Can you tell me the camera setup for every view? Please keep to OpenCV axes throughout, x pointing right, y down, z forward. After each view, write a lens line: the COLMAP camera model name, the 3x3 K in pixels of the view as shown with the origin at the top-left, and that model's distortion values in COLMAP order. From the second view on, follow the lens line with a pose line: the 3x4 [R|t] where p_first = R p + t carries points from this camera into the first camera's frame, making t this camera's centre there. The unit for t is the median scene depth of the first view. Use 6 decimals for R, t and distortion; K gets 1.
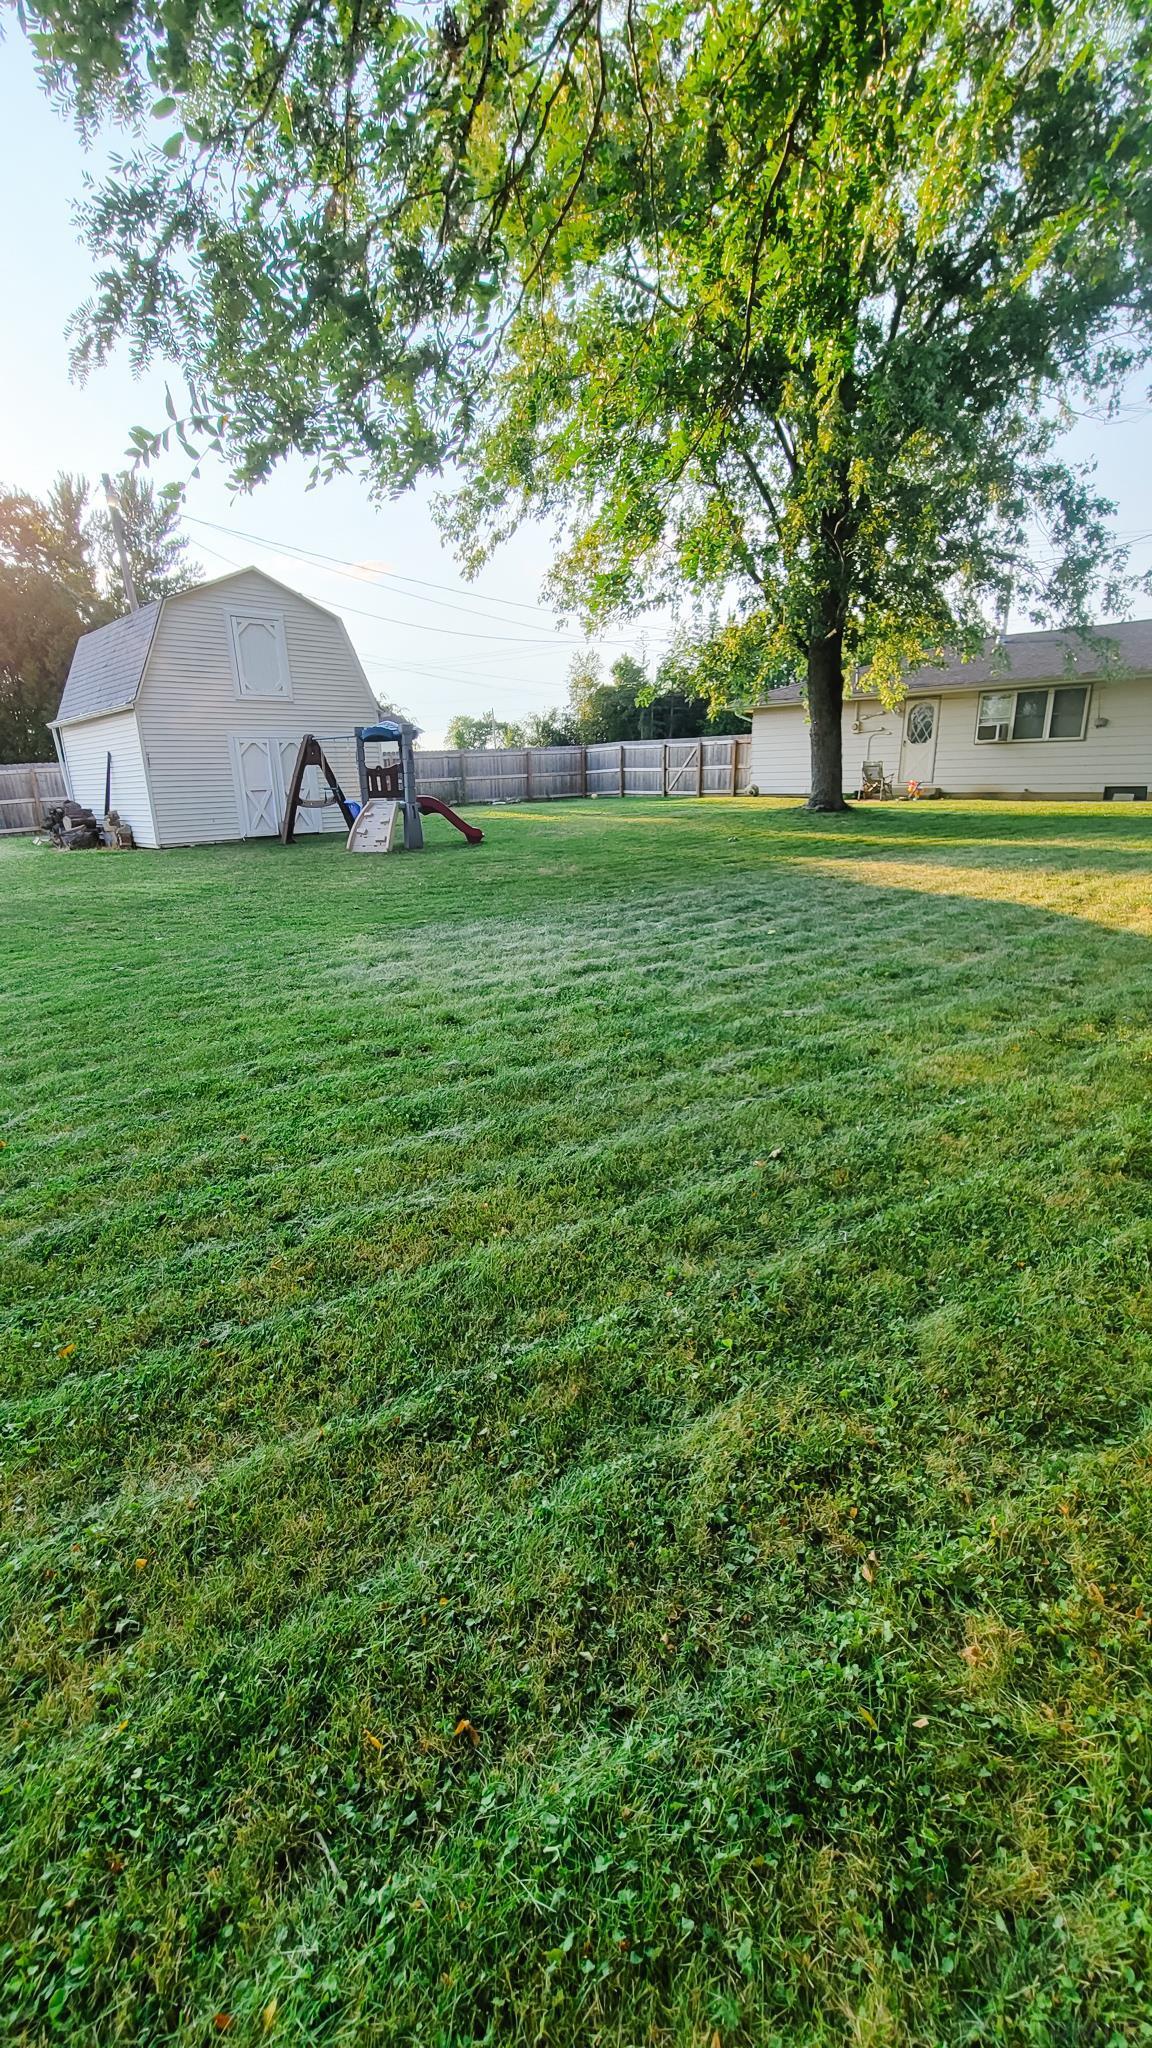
lens RADIAL K [[845.6, 0, 576.0], [0, 845.6, 1024.0], [0, 0, 1]] dist [-0.001645, -0.000108]
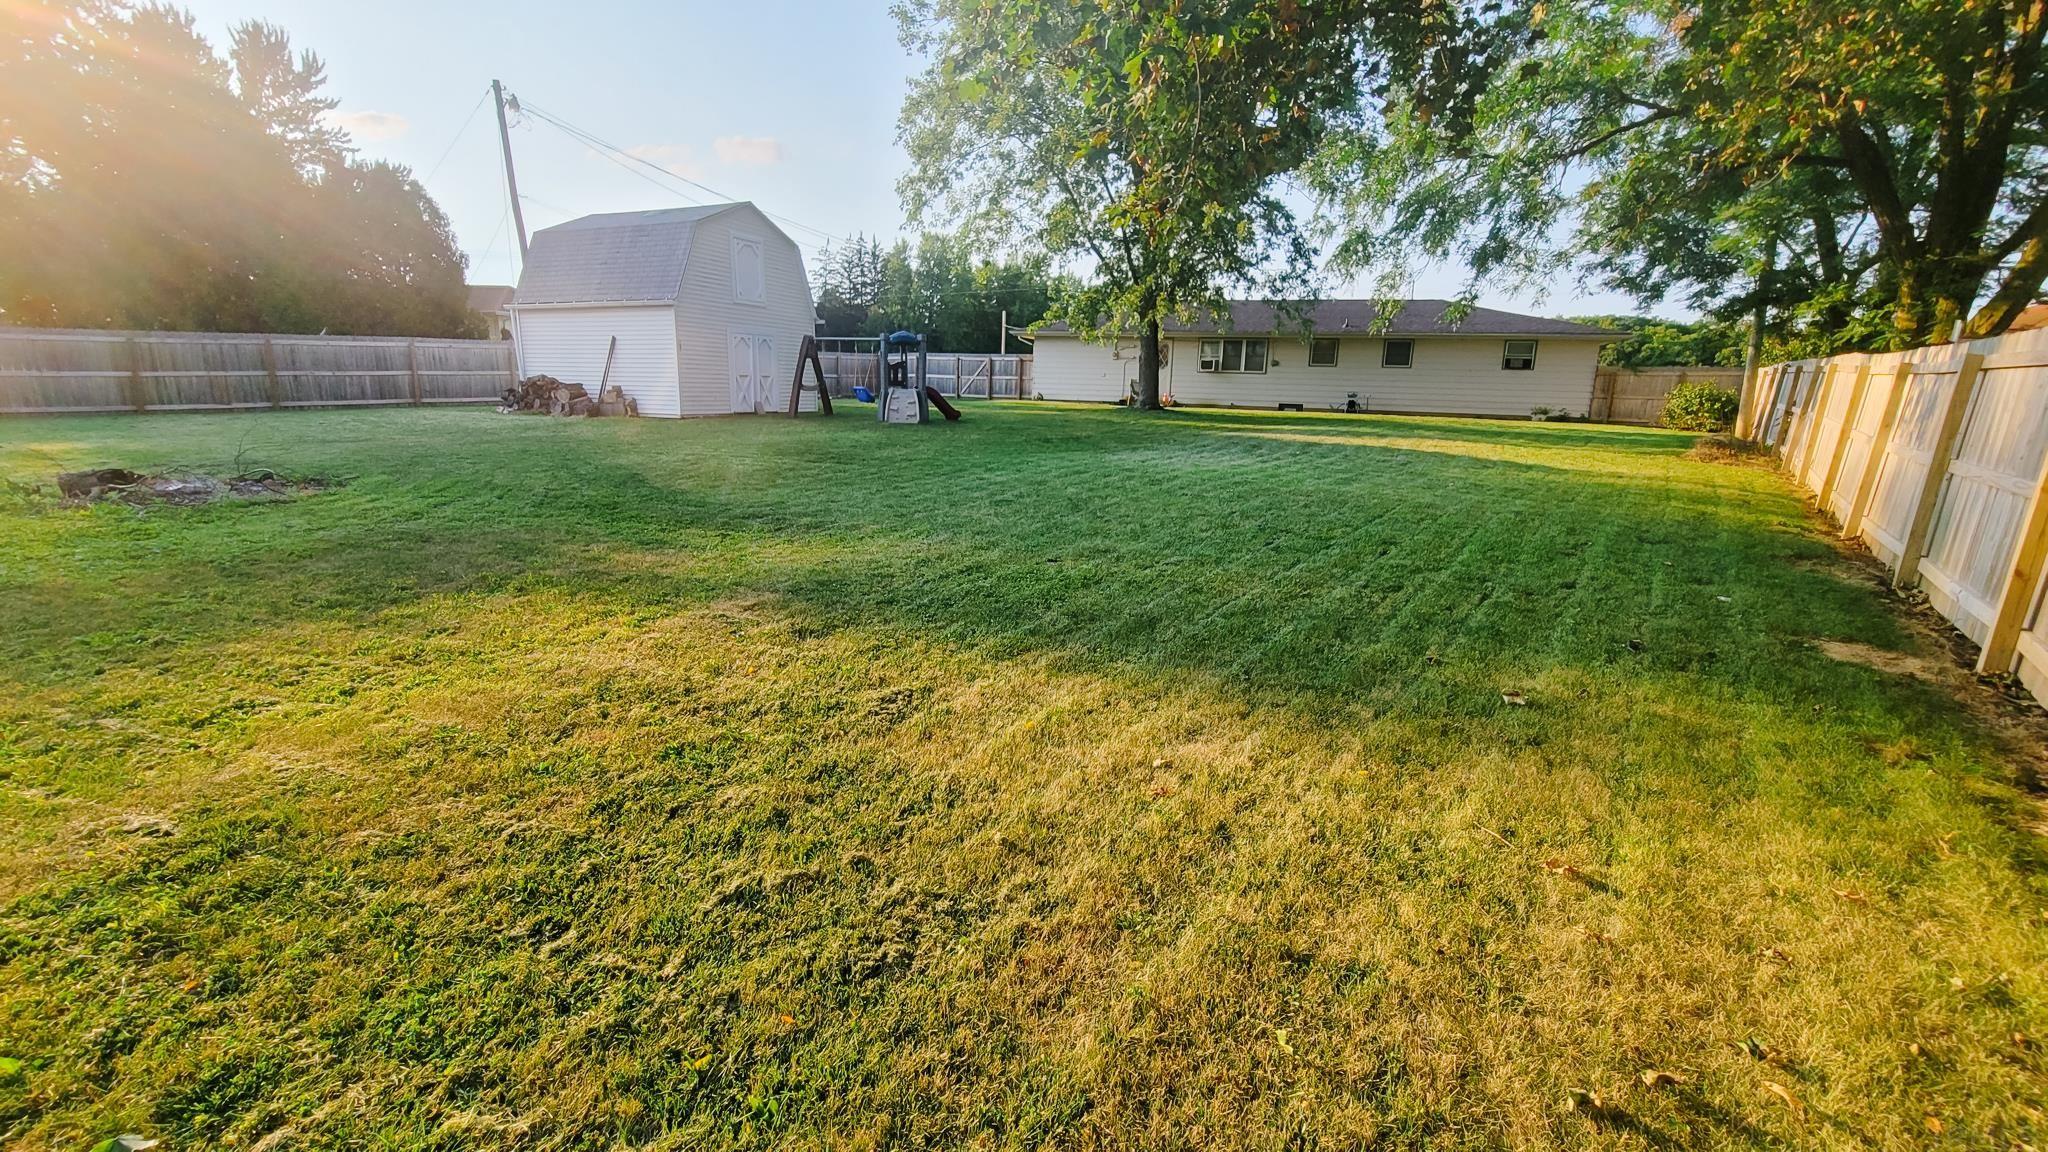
lens RADIAL K [[845.6, 0, 1024.0], [0, 845.6, 576.0], [0, 0, 1]] dist [-0.001645, -0.000108]
pose [[0.916890, -0.038782, 0.397252, -0.431616], [0.065066, 0.996478, -0.052895, 0.090604], [-0.393801, 0.074347, 0.916184, -0.228424]]
